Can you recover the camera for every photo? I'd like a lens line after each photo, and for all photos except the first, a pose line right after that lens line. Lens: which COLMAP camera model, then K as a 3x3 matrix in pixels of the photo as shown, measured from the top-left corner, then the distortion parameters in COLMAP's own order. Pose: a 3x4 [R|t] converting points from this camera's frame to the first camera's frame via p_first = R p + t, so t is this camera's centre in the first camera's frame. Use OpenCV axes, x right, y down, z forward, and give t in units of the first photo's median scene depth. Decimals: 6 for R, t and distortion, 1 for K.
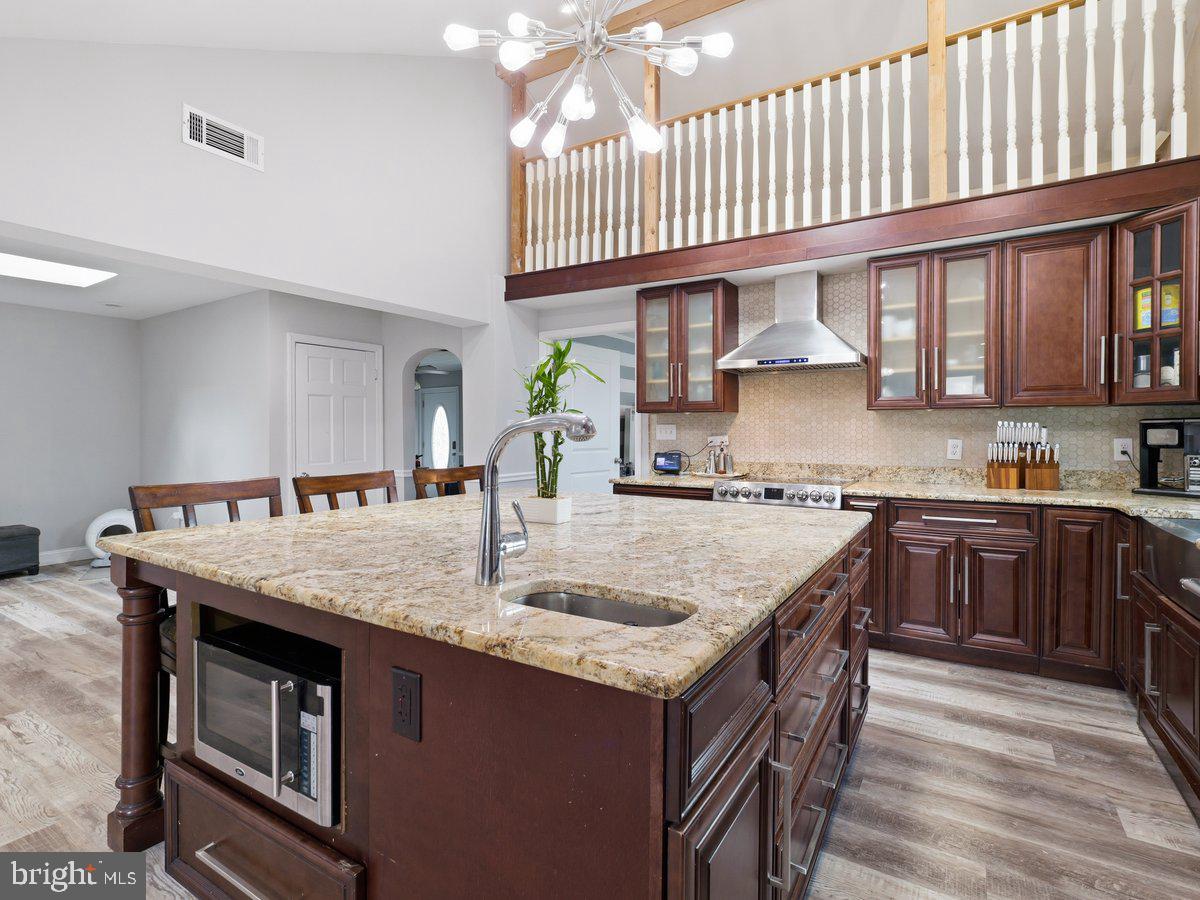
lens RADIAL K [[622.6, 0, 599.0], [0, 622.6, 447.5], [0, 0, 1]] dist [-0.004487, -0.001313]
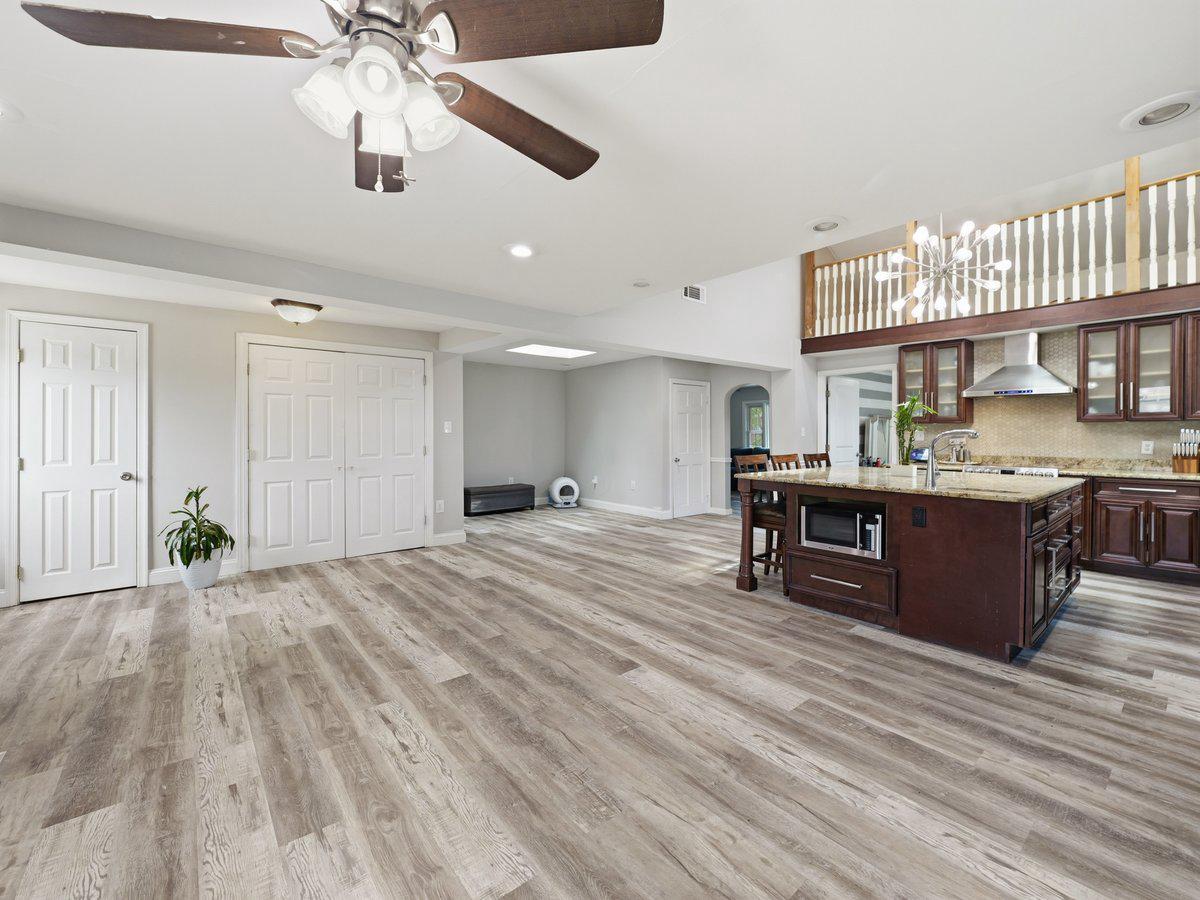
lens RADIAL K [[520.8, 0, 598.3], [0, 520.8, 443.8], [0, 0, 1]] dist [-0.009949, 0.000197]
pose [[0.947823, 0.007568, -0.318709, -0.295522], [-0.009631, 0.999942, -0.004898, 0.013003], [0.318653, 0.007712, 0.947840, -0.613782]]
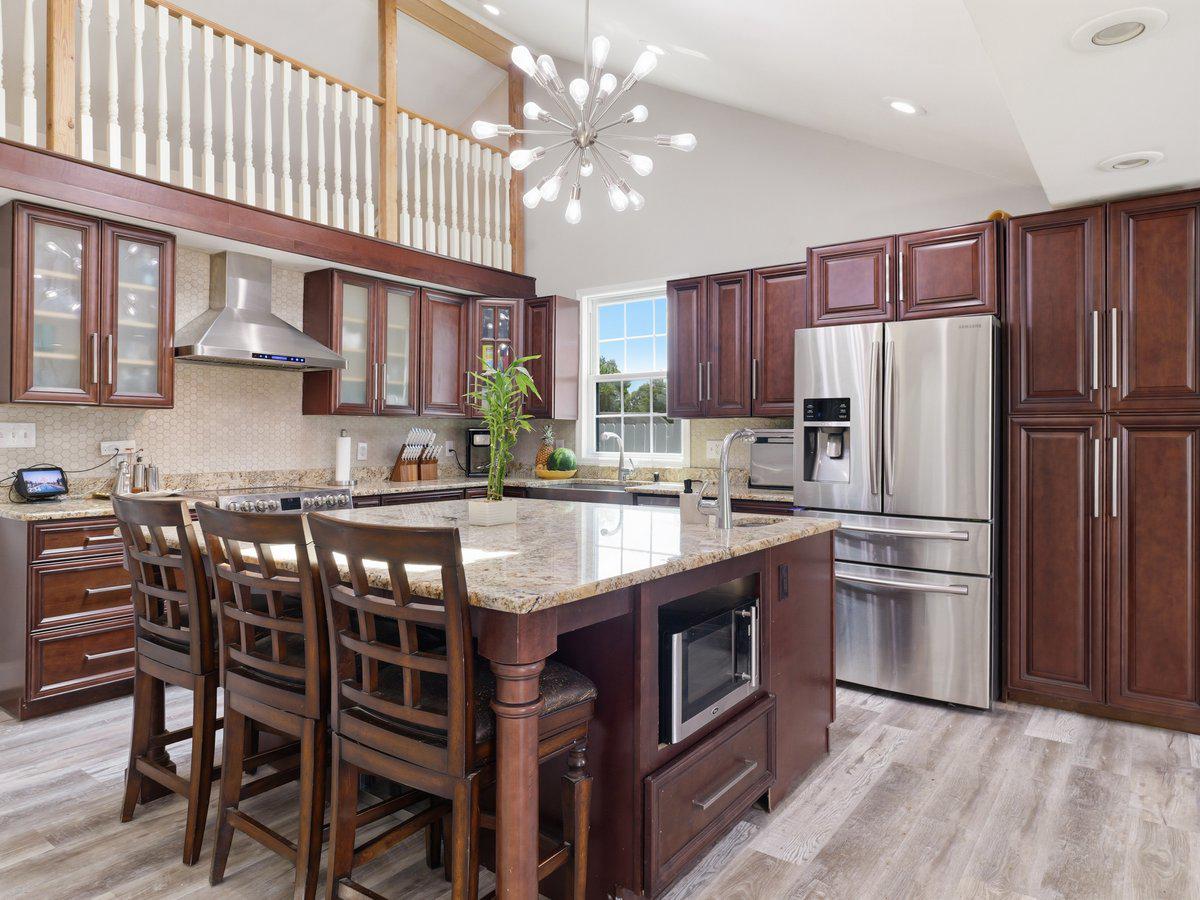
lens RADIAL K [[746.2, 0, 599.1], [0, 746.2, 438.6], [0, 0, 1]] dist [0.000365, -0.002793]
pose [[0.053190, -0.003532, 0.998578, -0.764215], [0.018782, 0.999820, 0.002536, -0.015429], [-0.998408, 0.018620, 0.053247, 0.485033]]
